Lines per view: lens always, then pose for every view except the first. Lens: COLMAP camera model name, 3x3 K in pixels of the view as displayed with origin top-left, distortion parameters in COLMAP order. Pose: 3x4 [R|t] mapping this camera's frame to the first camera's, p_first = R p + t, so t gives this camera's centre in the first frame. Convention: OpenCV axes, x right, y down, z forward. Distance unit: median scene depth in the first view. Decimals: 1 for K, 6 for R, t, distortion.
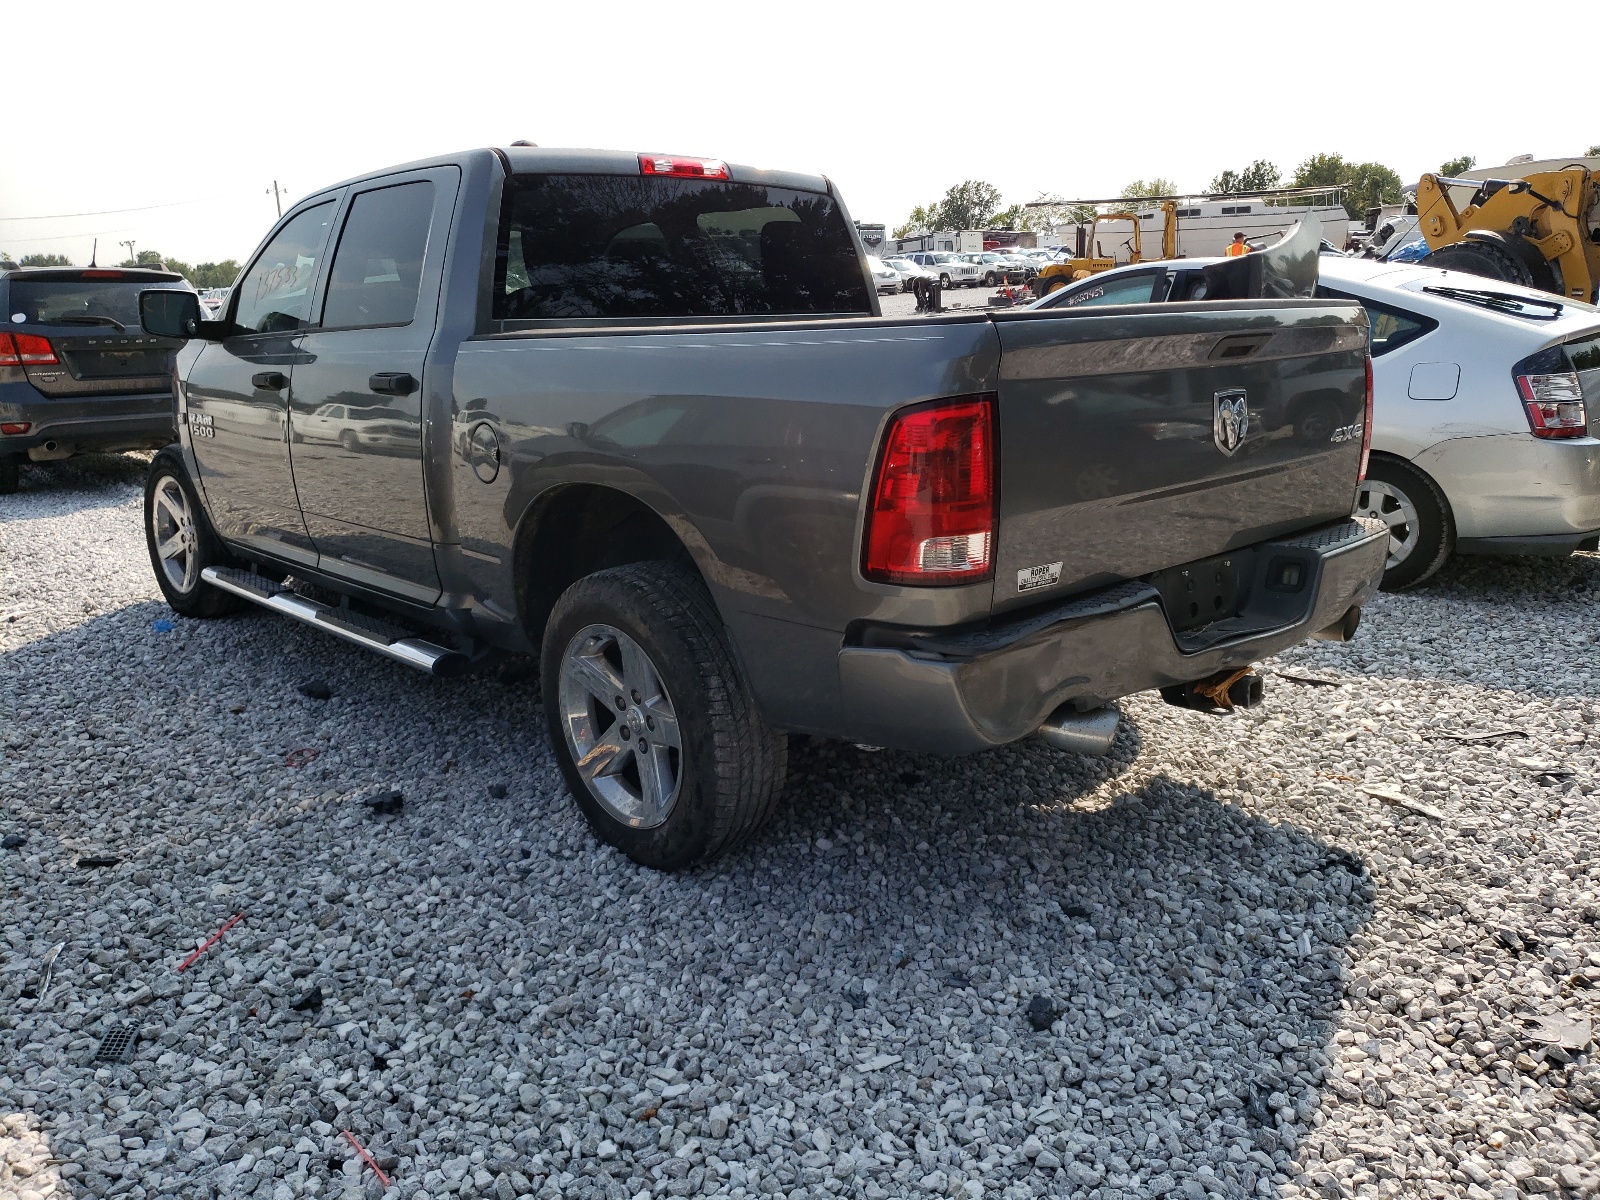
lens RADIAL K [[1203.4, 0, 800.0], [0, 1203.4, 600.0], [0, 0, 1]] dist [0.100772, -0.000176]
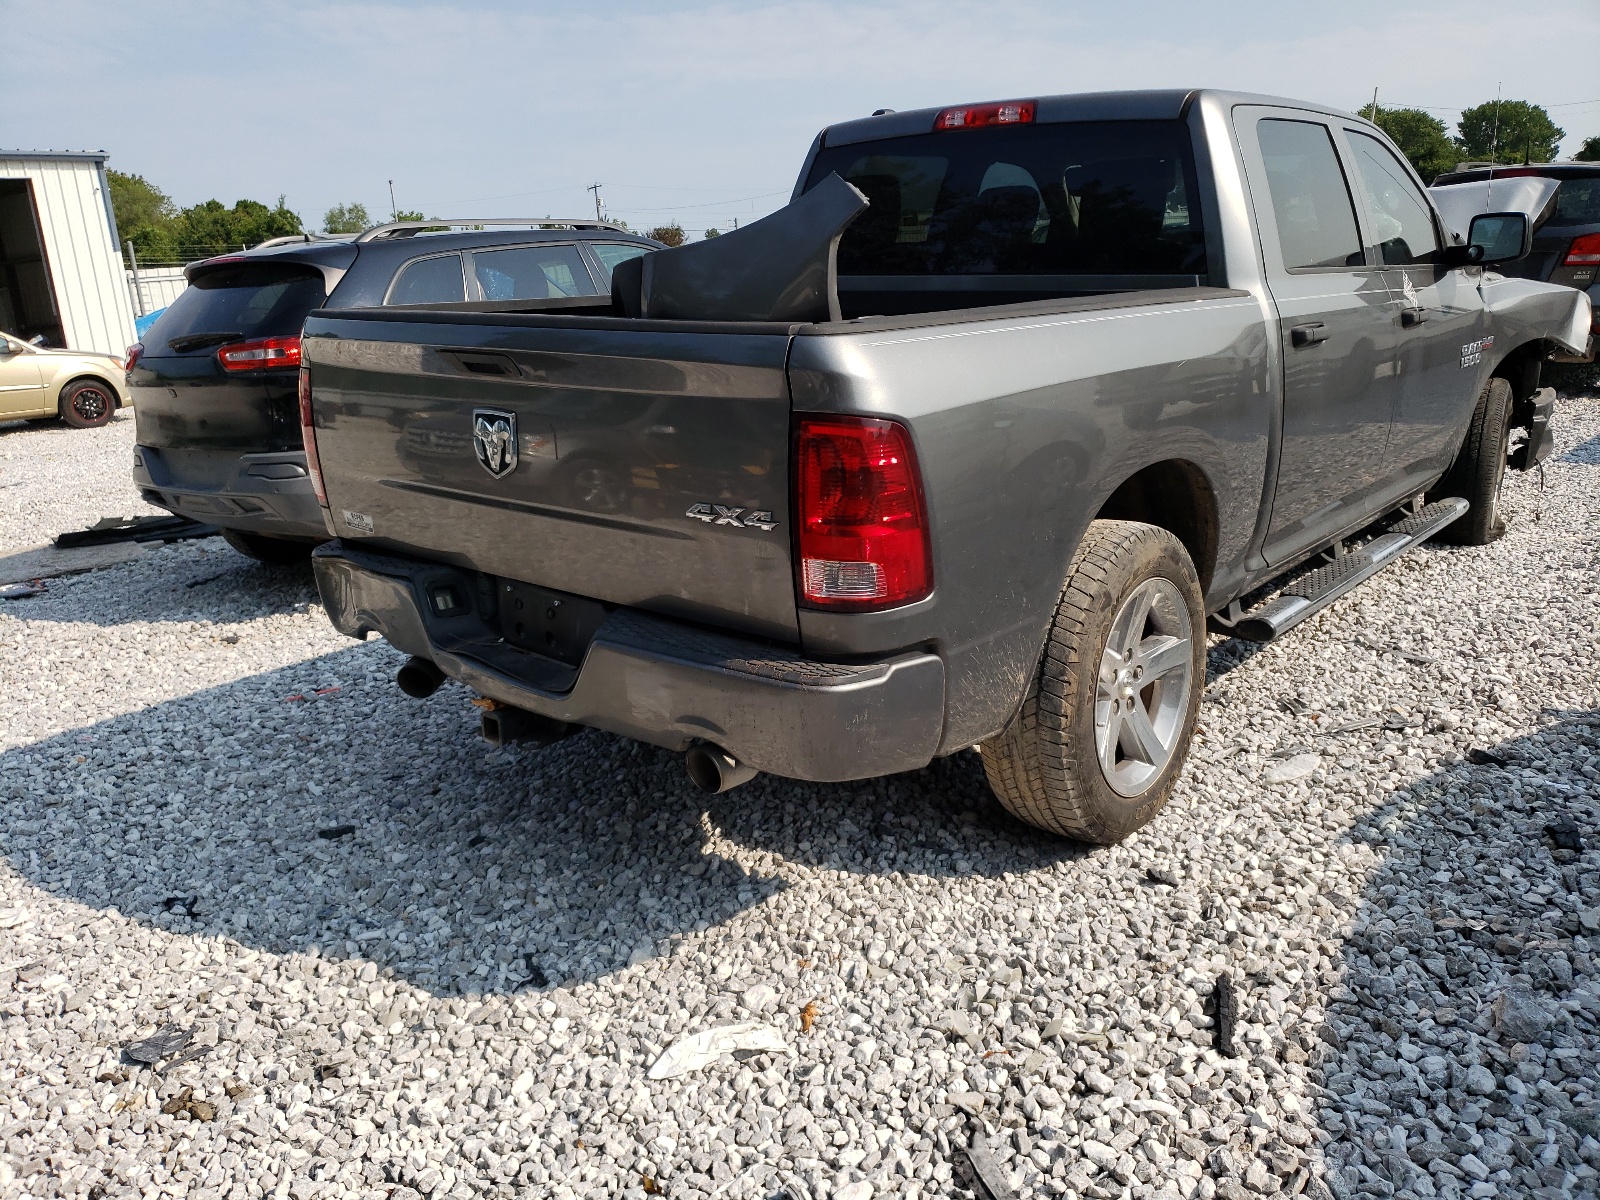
lens RADIAL K [[1203.4, 0, 800.0], [0, 1203.4, 600.0], [0, 0, 1]] dist [0.100772, -0.000176]
pose [[0.127670, 0.308580, -0.942591, 1.298534], [-0.193159, 0.939907, 0.281539, -0.340684], [0.972826, 0.146125, 0.179603, 1.083250]]
